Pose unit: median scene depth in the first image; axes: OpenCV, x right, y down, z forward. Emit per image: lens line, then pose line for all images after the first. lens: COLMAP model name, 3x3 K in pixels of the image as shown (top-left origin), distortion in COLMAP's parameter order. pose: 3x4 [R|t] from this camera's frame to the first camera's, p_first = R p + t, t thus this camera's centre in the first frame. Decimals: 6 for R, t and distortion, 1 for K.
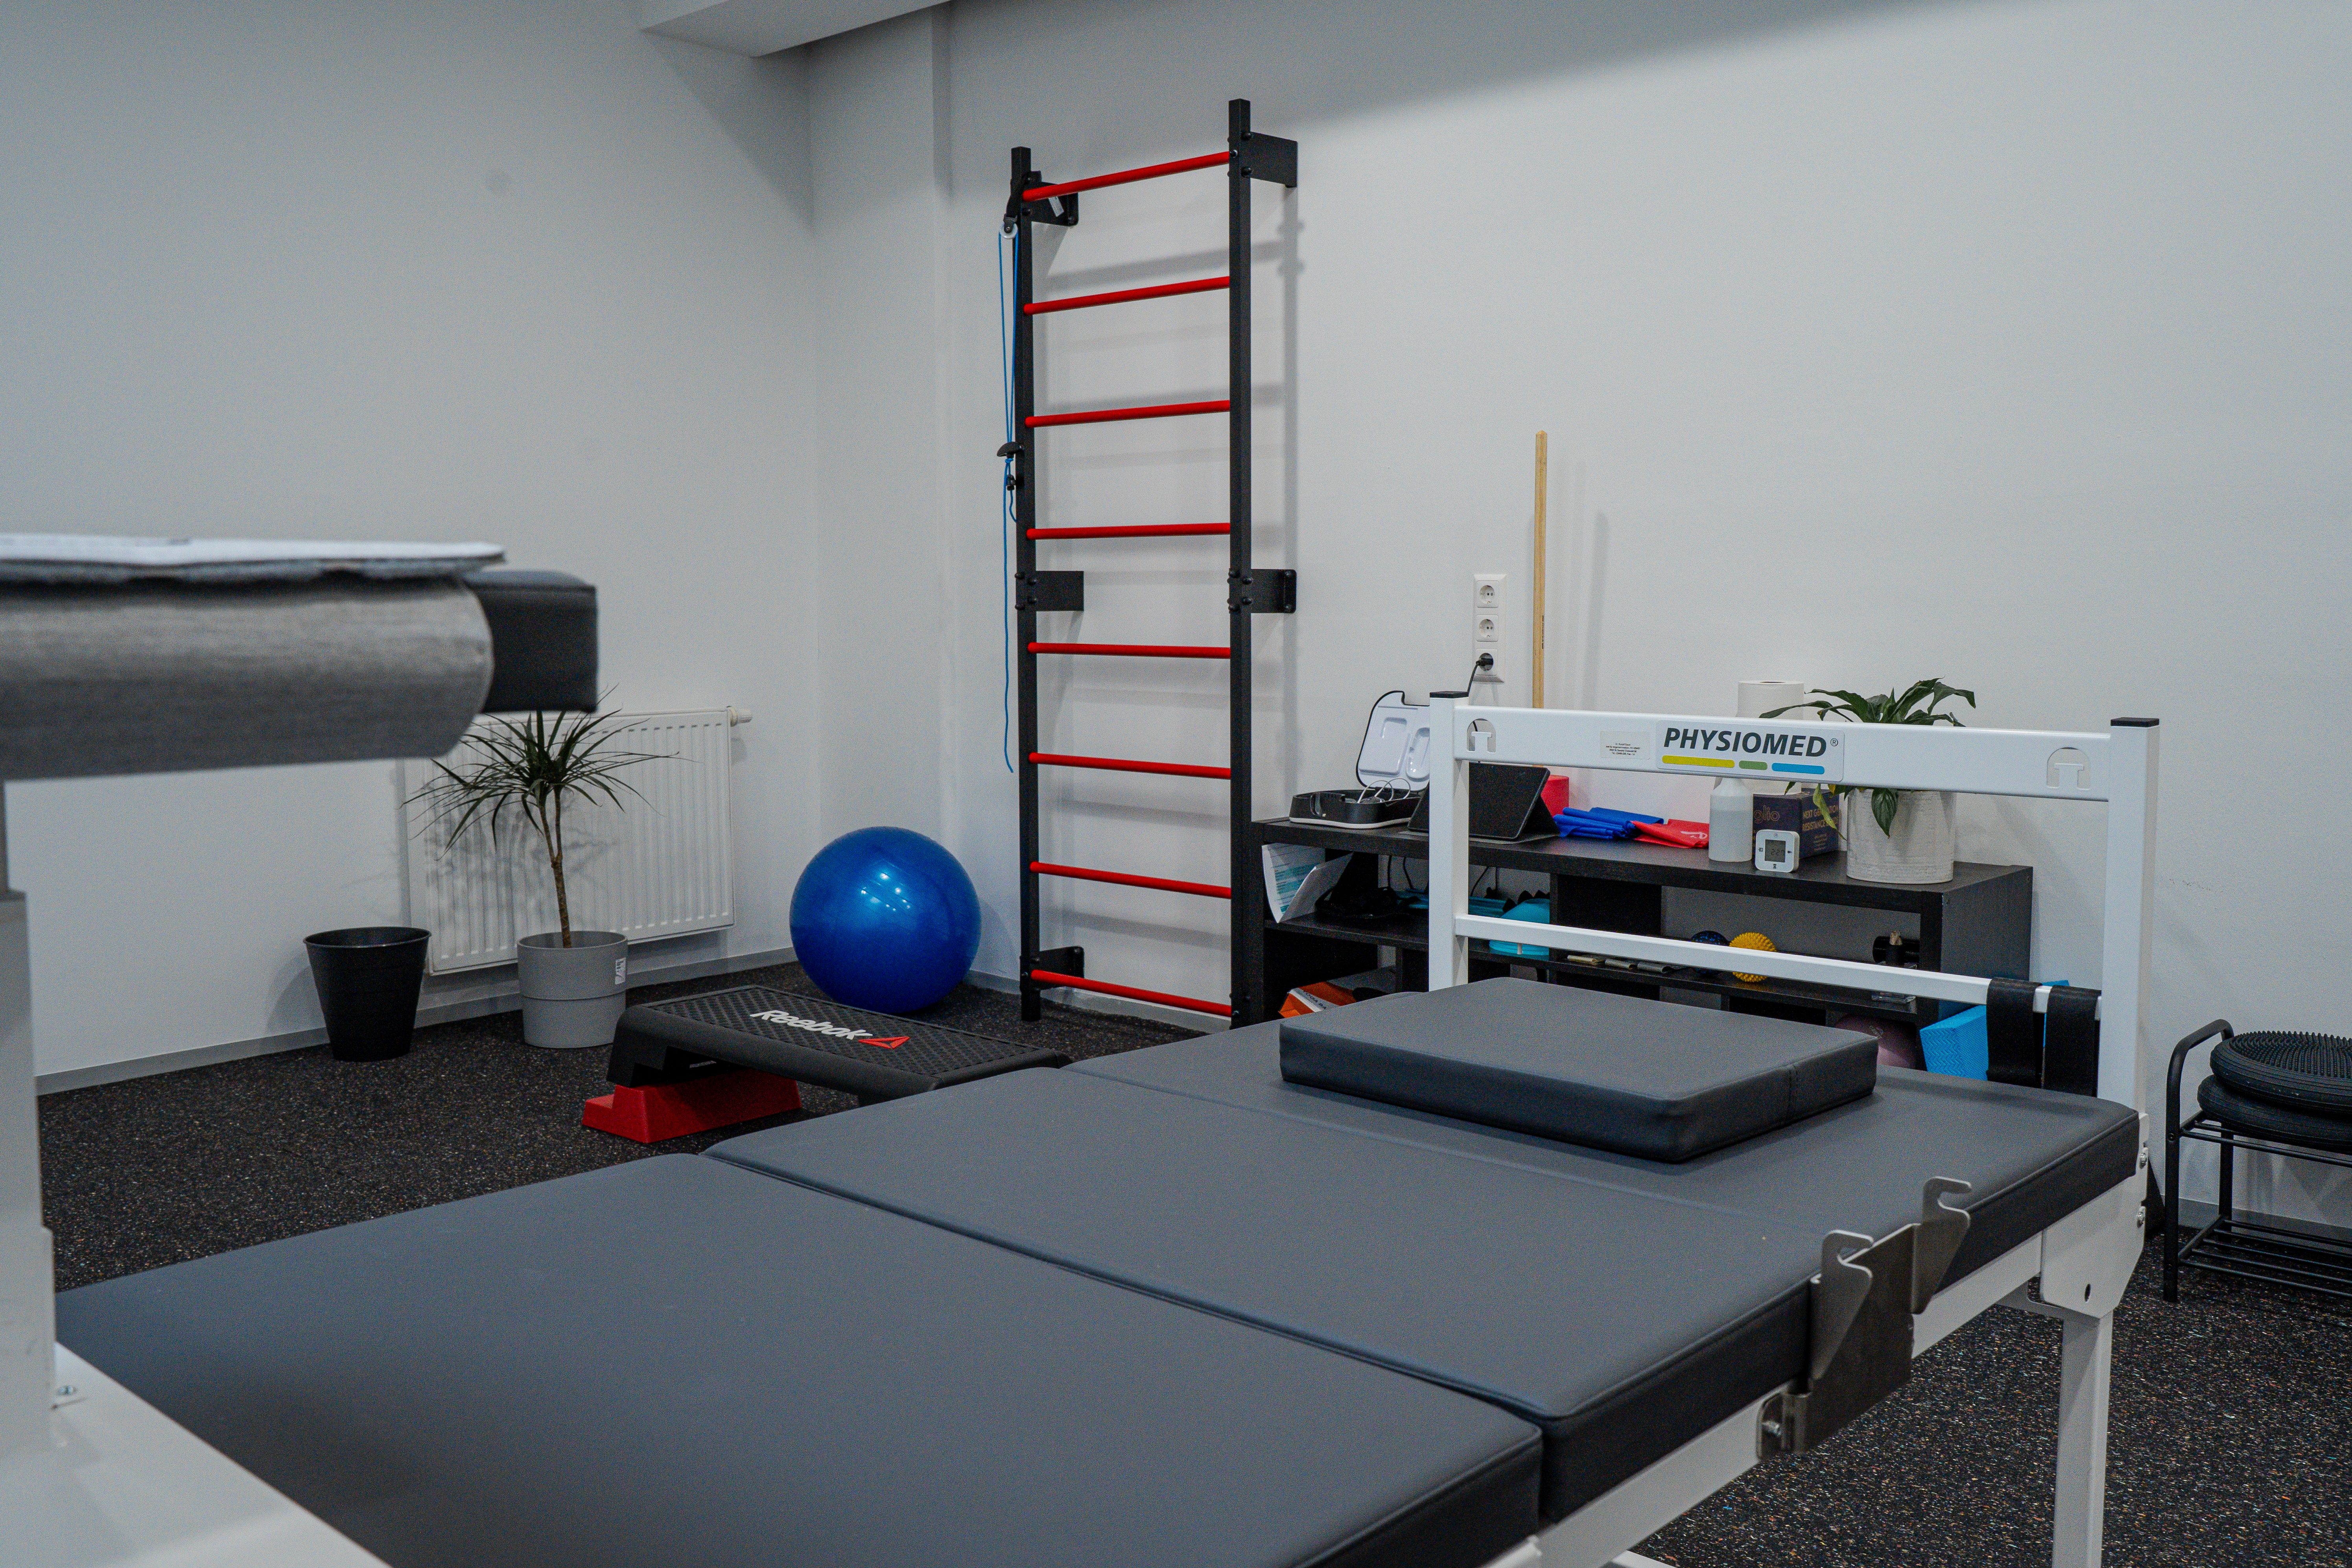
lens RADIAL K [[2068.6, 0, 1176.0], [0, 2068.6, 784.0], [0, 0, 1]] dist [-0.045030, 0.100283]
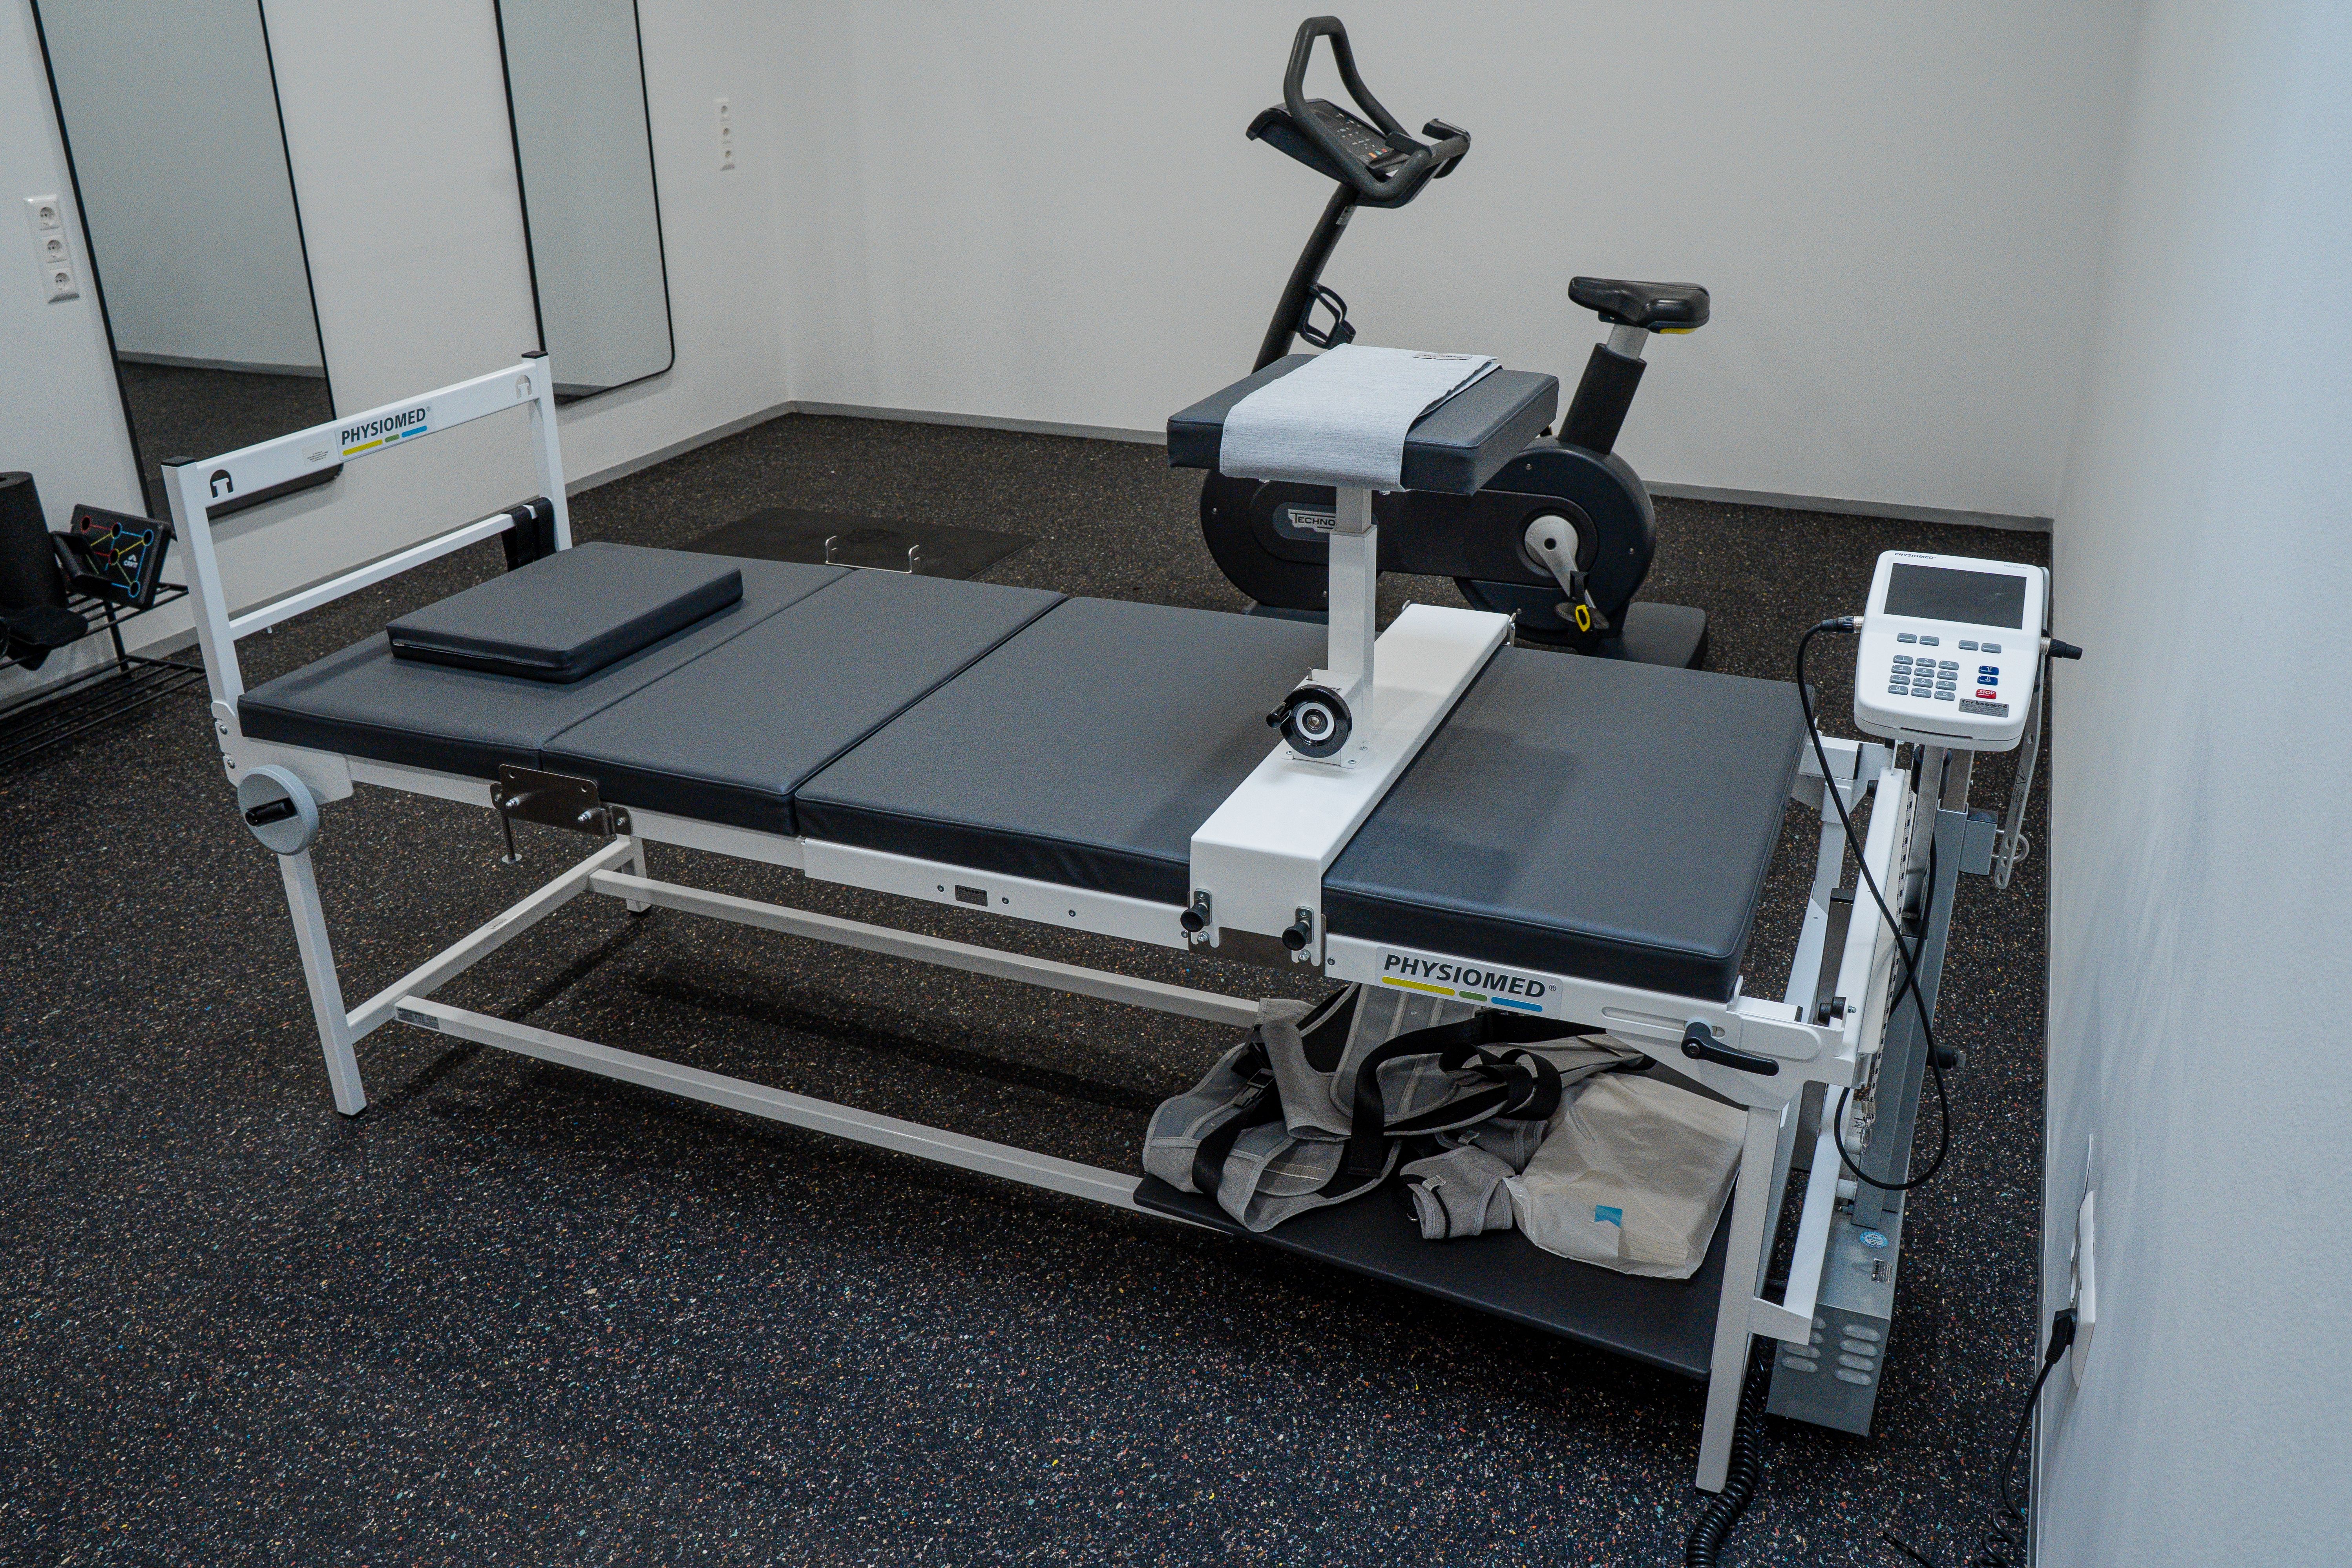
lens RADIAL K [[1900.8, 0, 1176.0], [0, 1900.8, 784.0], [0, 0, 1]] dist [-0.125156, 0.103812]
pose [[-0.338780, -0.379812, 0.860797, -0.480934], [0.101877, 0.894711, 0.434871, -0.127645], [-0.935334, 0.235021, -0.264416, 0.345980]]
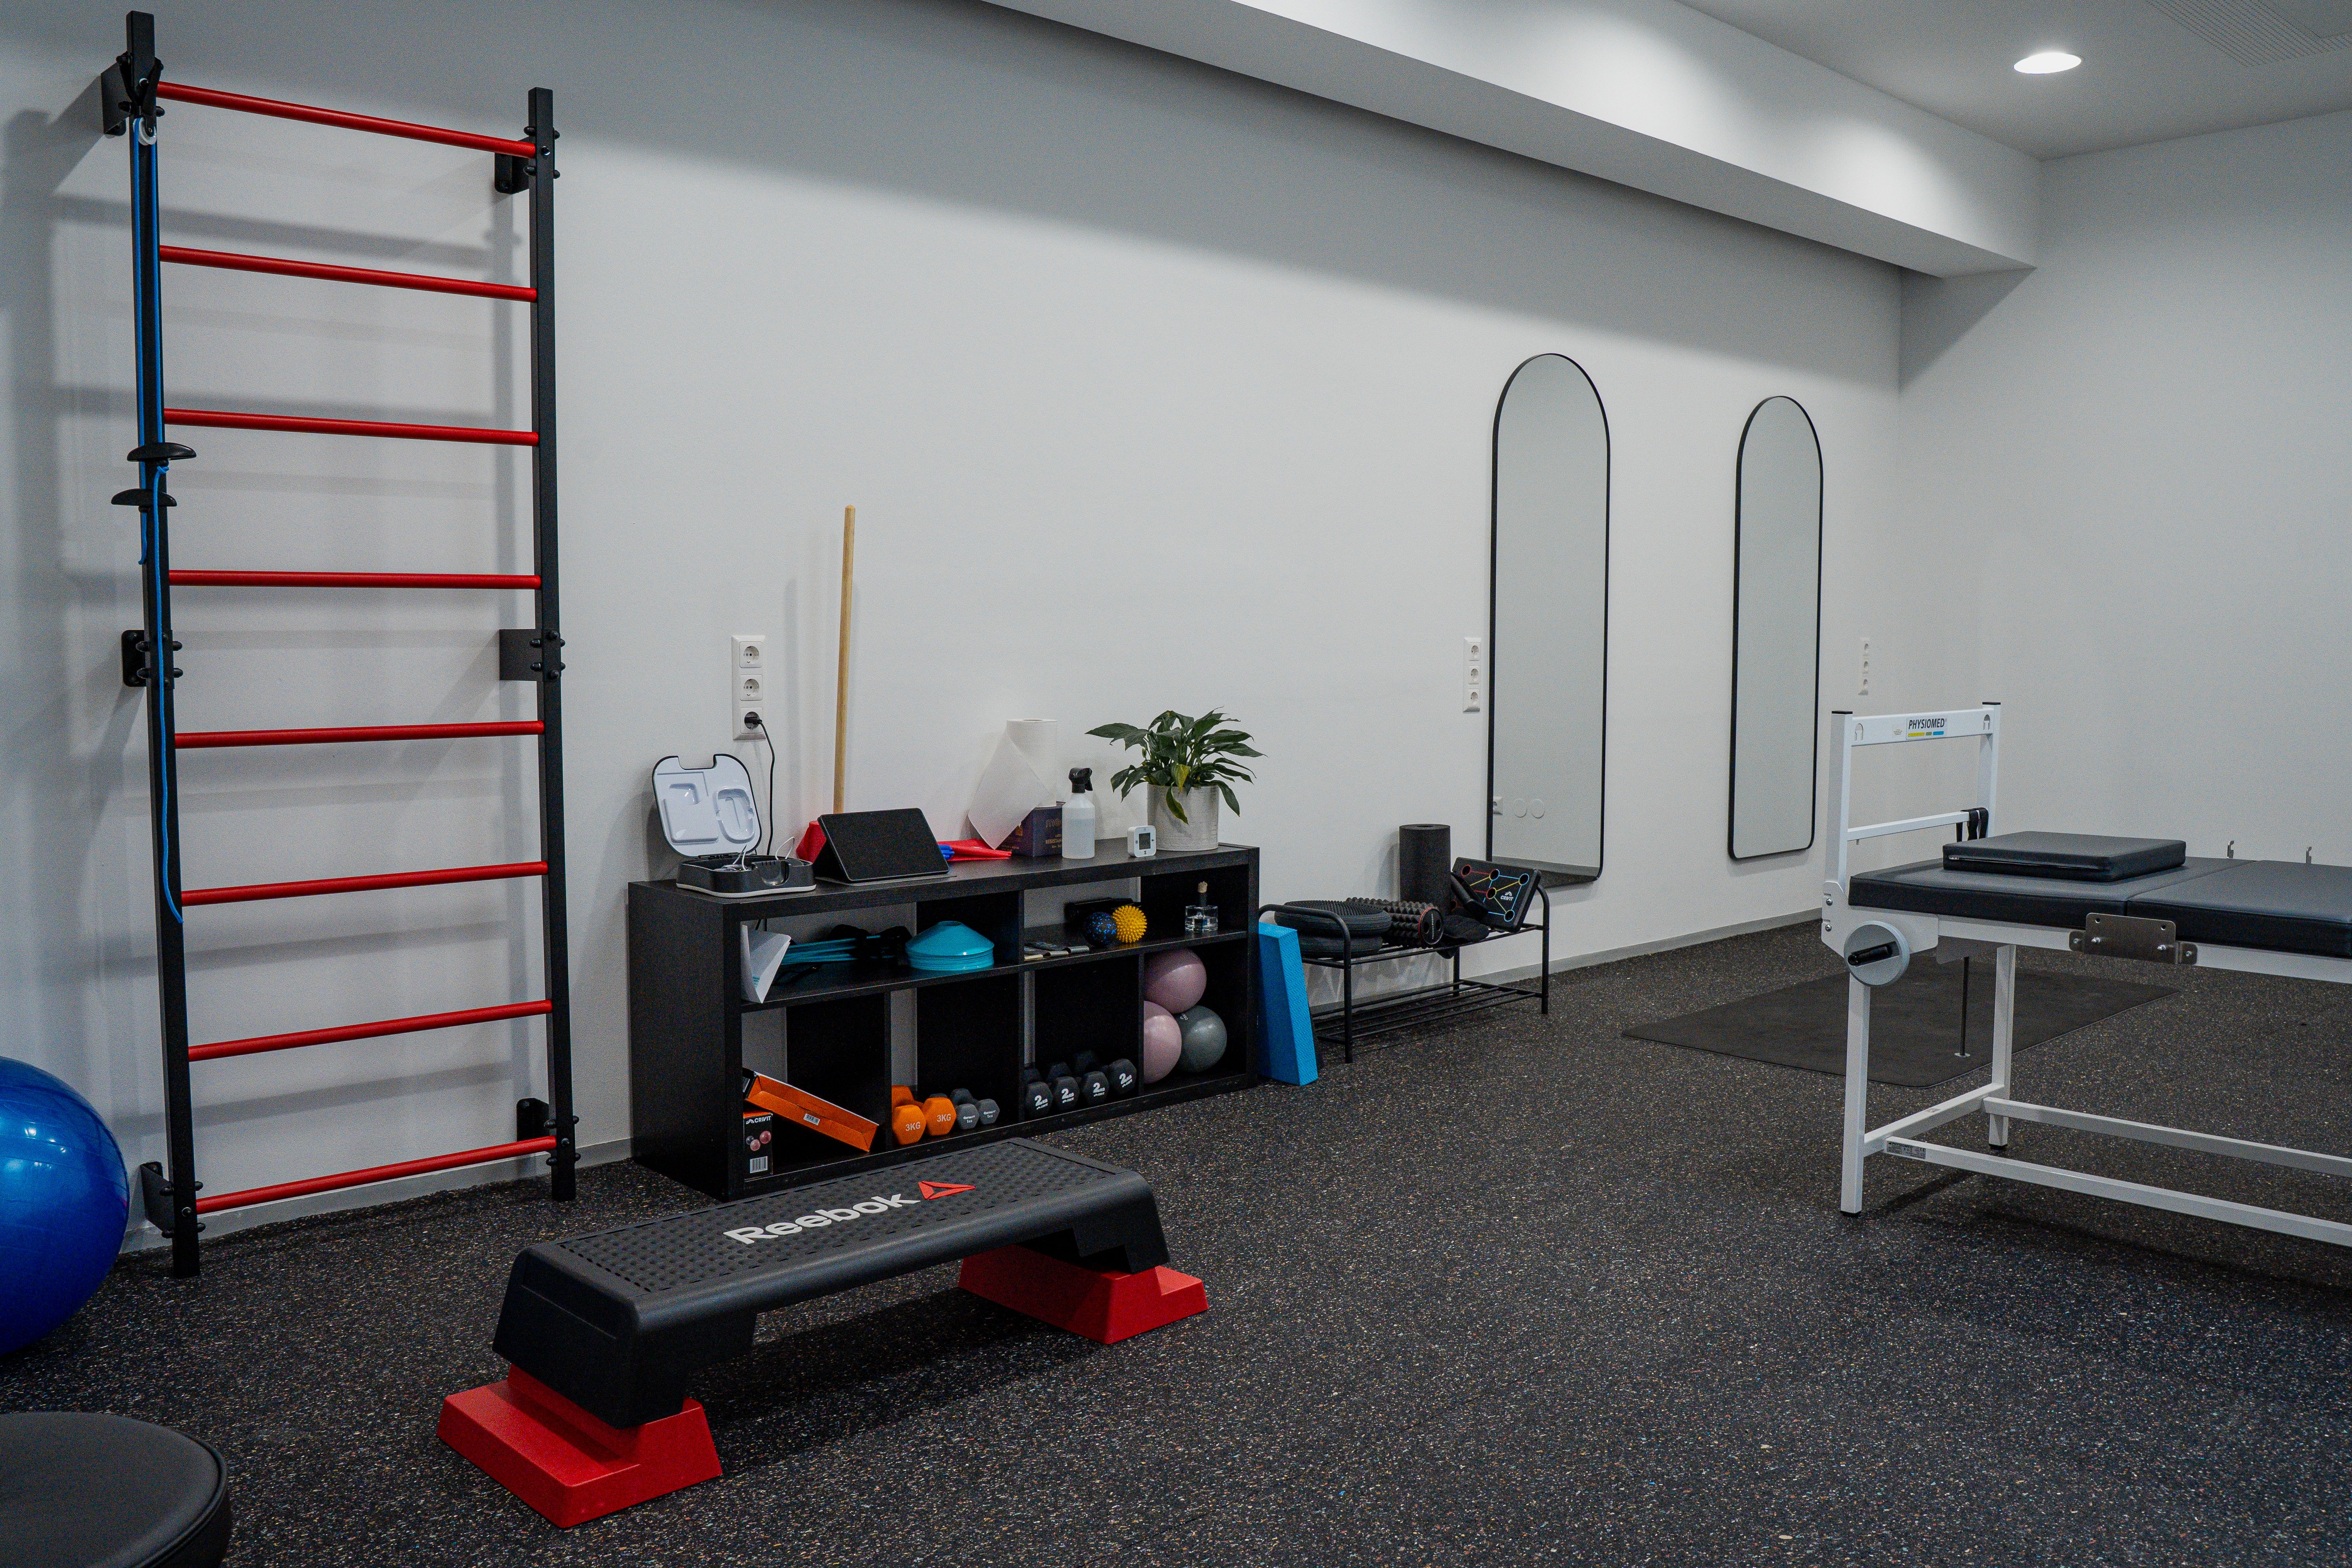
lens RADIAL K [[1901.0, 0, 1176.0], [0, 1901.0, 784.0], [0, 0, 1]] dist [-0.125156, 0.103812]
pose [[0.066631, -0.077070, 0.994797, -0.696947], [0.091913, 0.993247, 0.070794, -0.067510], [-0.993535, 0.086718, 0.073265, 0.652943]]
